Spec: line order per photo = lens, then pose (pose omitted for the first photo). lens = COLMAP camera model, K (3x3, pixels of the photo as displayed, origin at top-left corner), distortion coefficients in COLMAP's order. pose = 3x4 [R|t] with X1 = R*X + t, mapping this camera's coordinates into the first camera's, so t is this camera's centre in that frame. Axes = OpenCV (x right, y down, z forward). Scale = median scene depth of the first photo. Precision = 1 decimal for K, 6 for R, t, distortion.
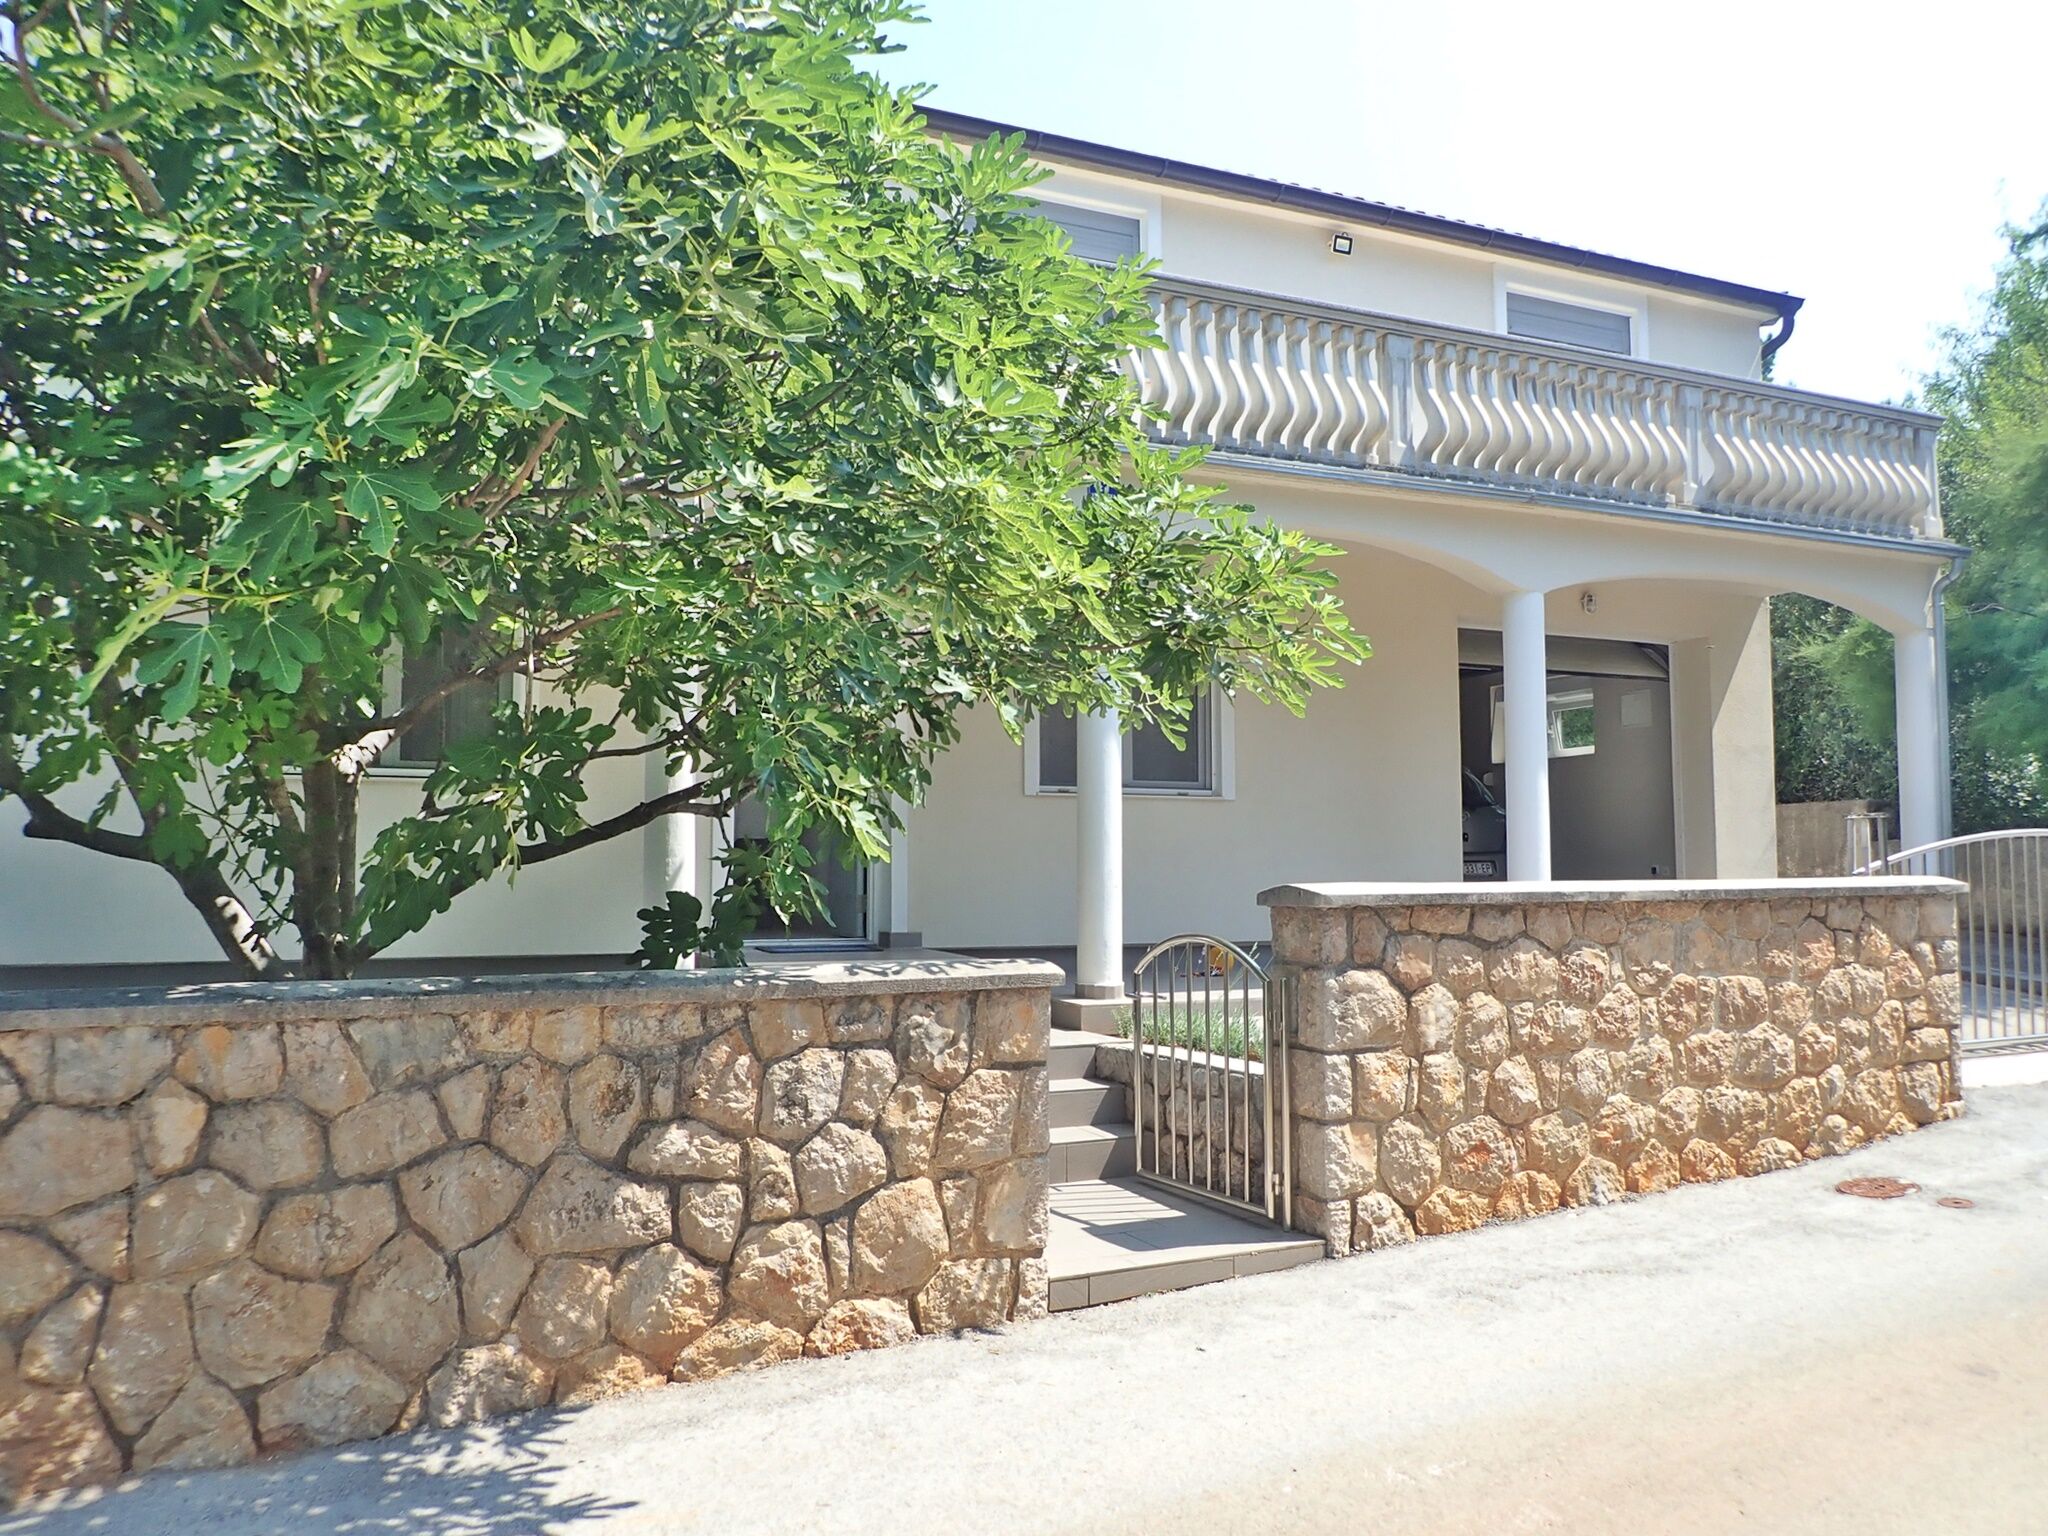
lens RADIAL K [[1509.6, 0, 999.5], [0, 1509.6, 764.4], [0, 0, 1]] dist [-0.001714, -0.004878]
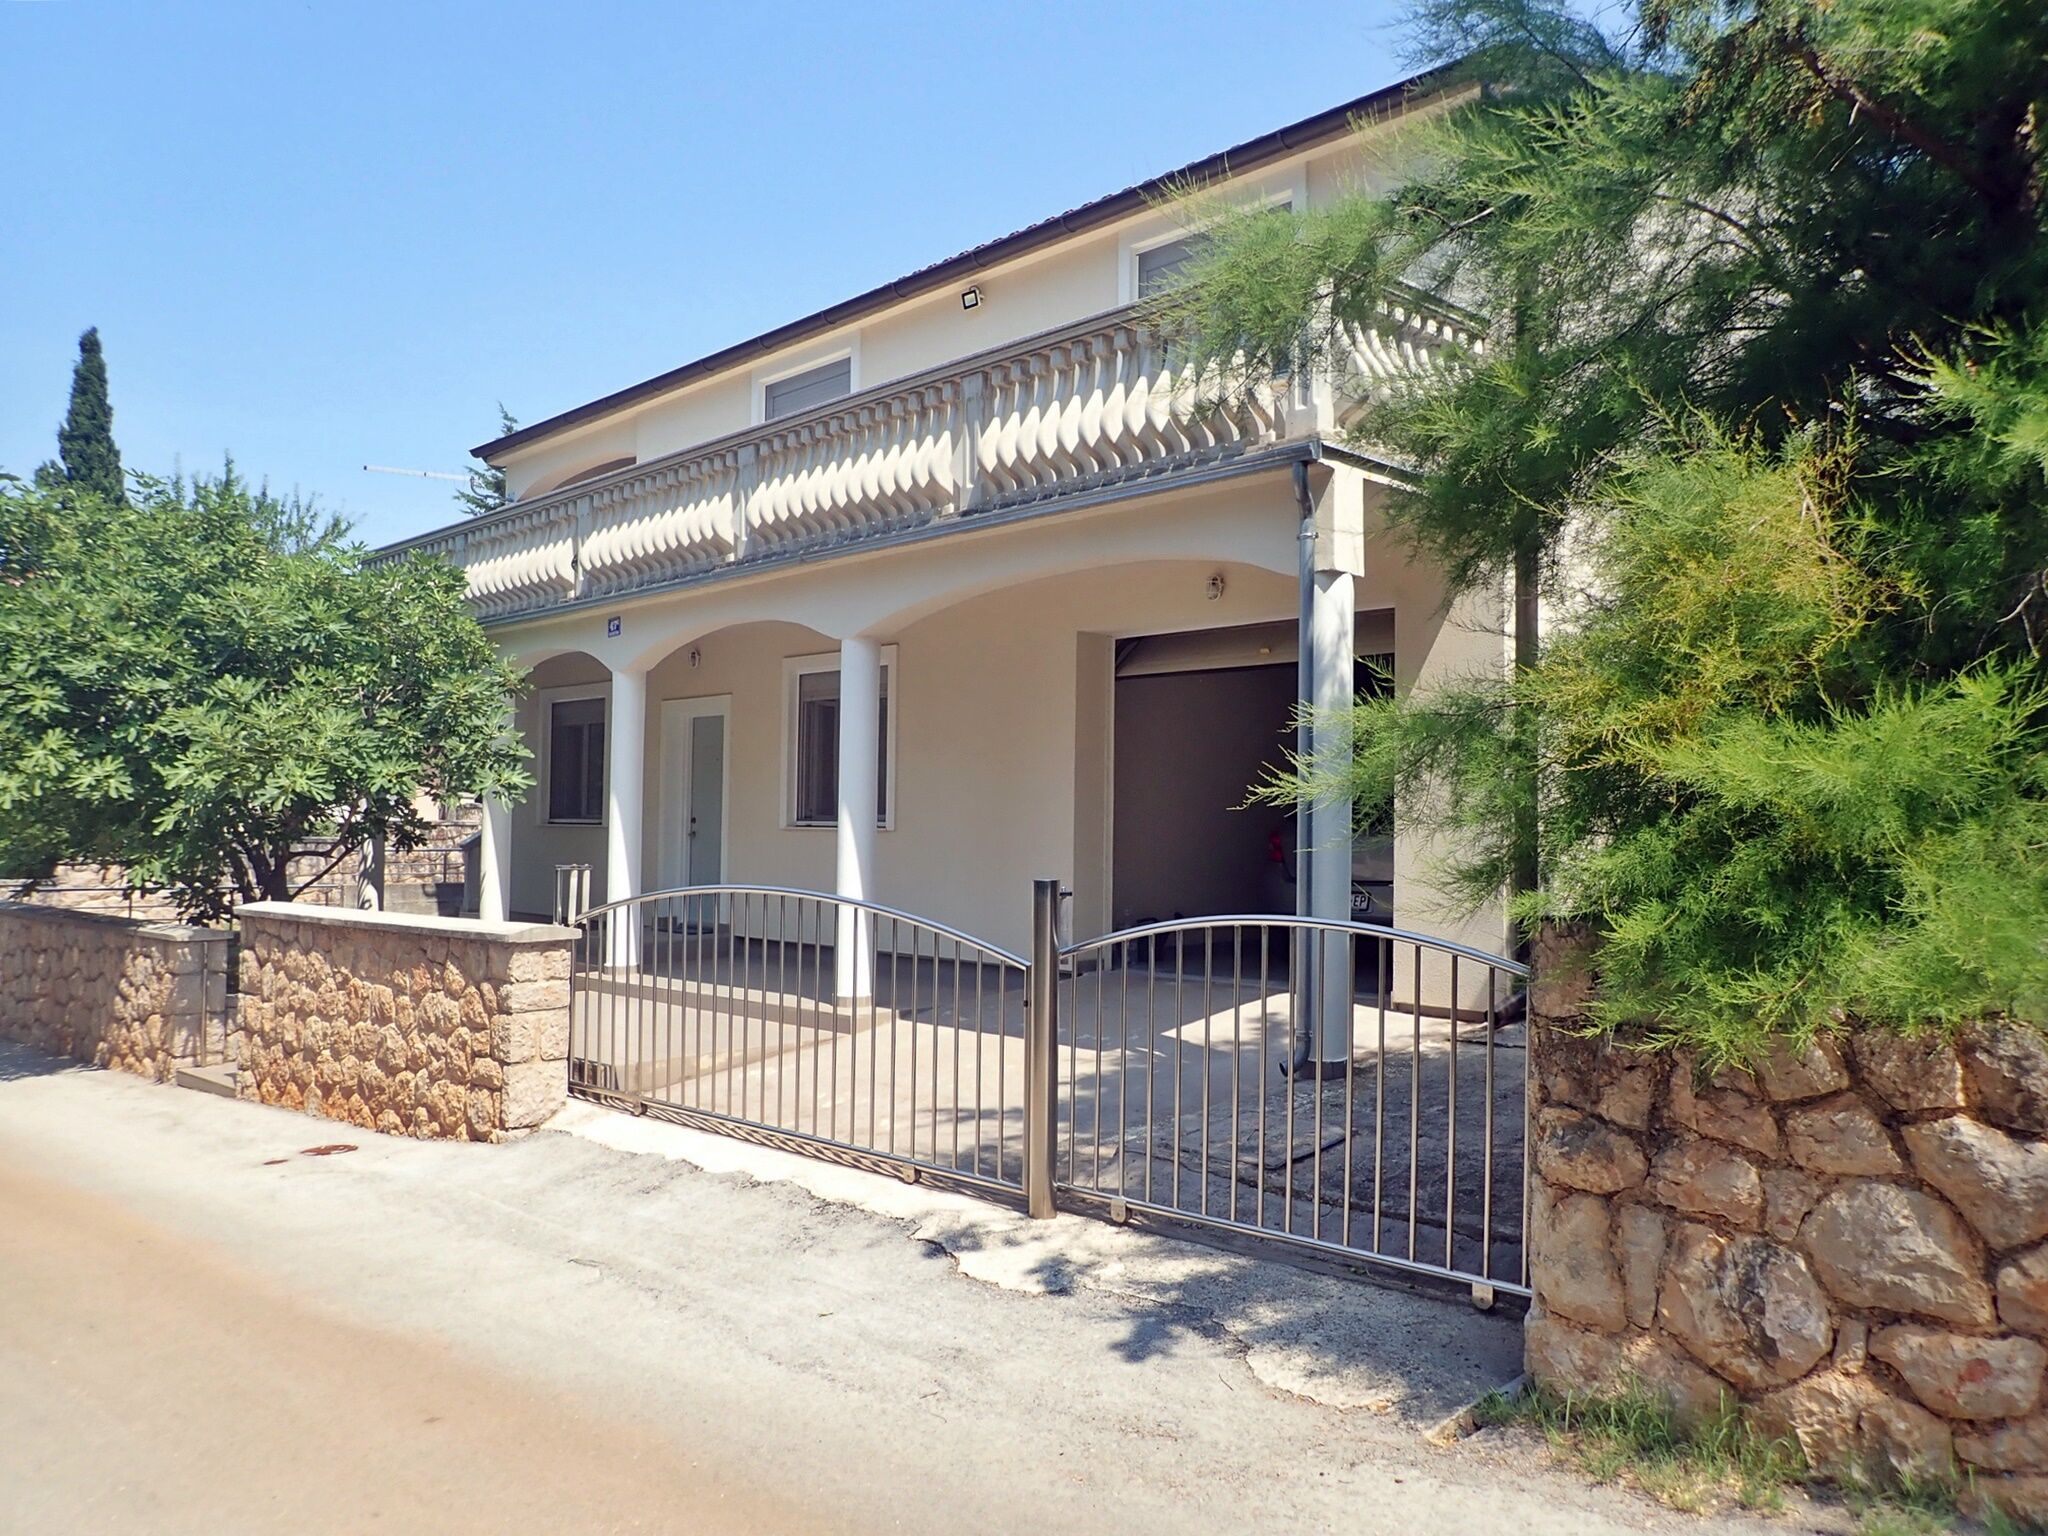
lens RADIAL K [[1509.6, 0, 999.5], [0, 1509.6, 764.4], [0, 0, 1]] dist [-0.001714, -0.004878]
pose [[0.354598, -0.038171, -0.934239, 2.171152], [0.056503, 0.998215, -0.019339, -0.002814], [0.933310, -0.045930, 0.356122, 1.148829]]
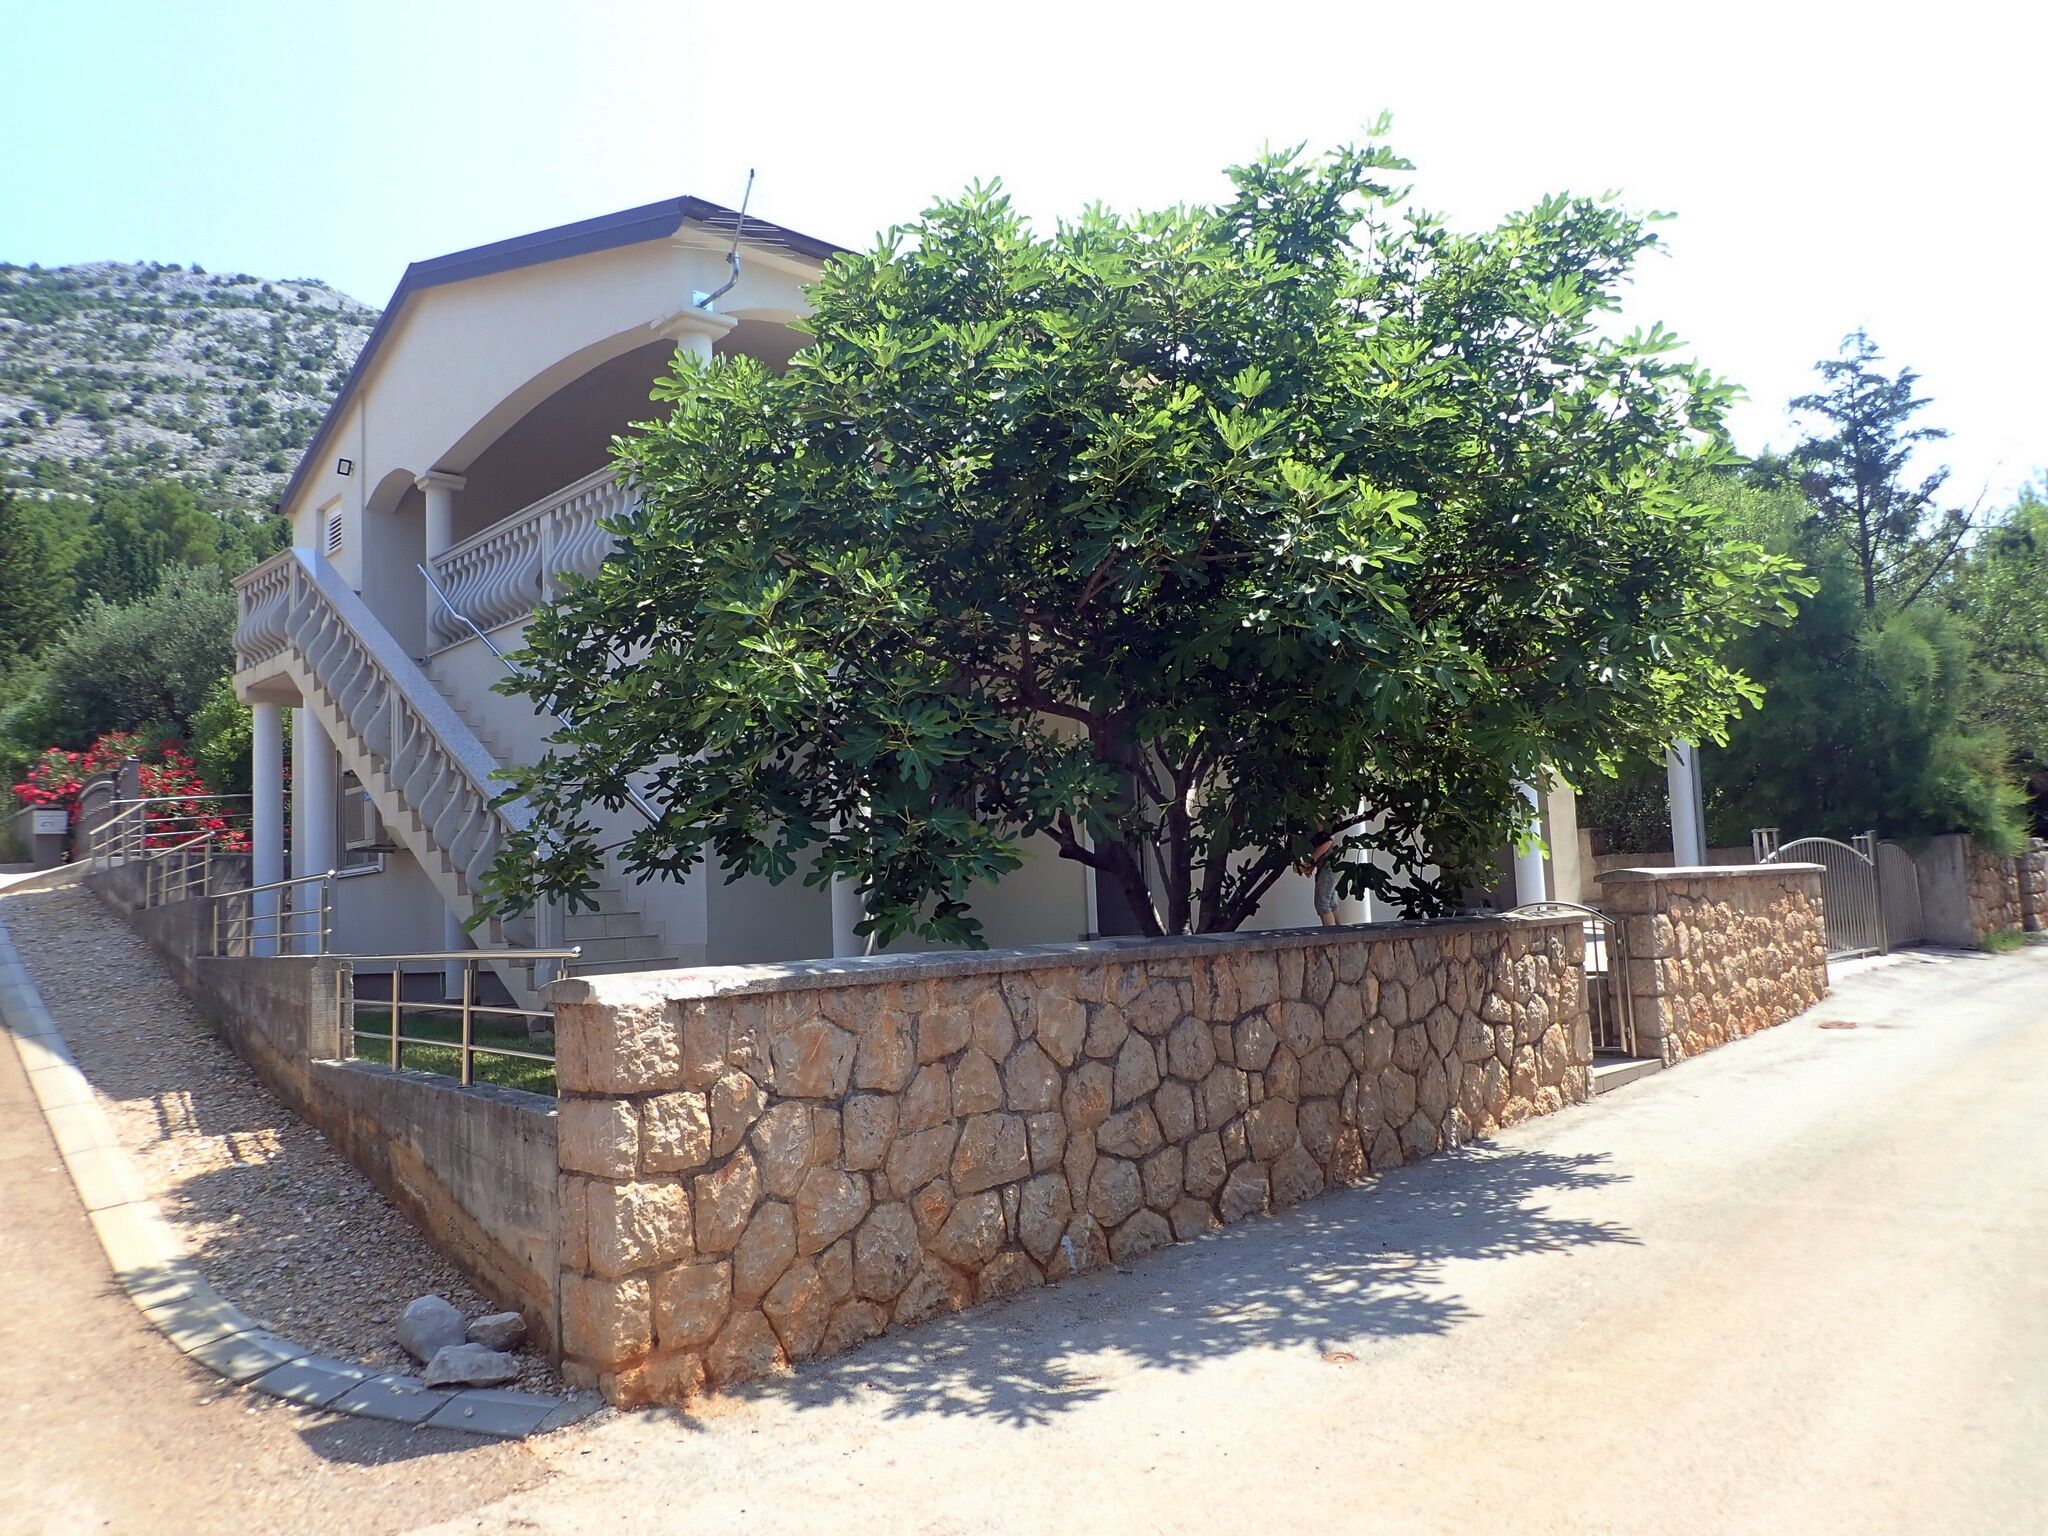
lens RADIAL K [[1509.6, 0, 999.5], [0, 1509.6, 764.4], [0, 0, 1]] dist [-0.001714, -0.004878]
pose [[0.941479, 0.000668, 0.337071, -1.089668], [0.007650, 0.999698, -0.023346, -0.009093], [-0.336985, 0.024559, 0.941190, -0.446429]]
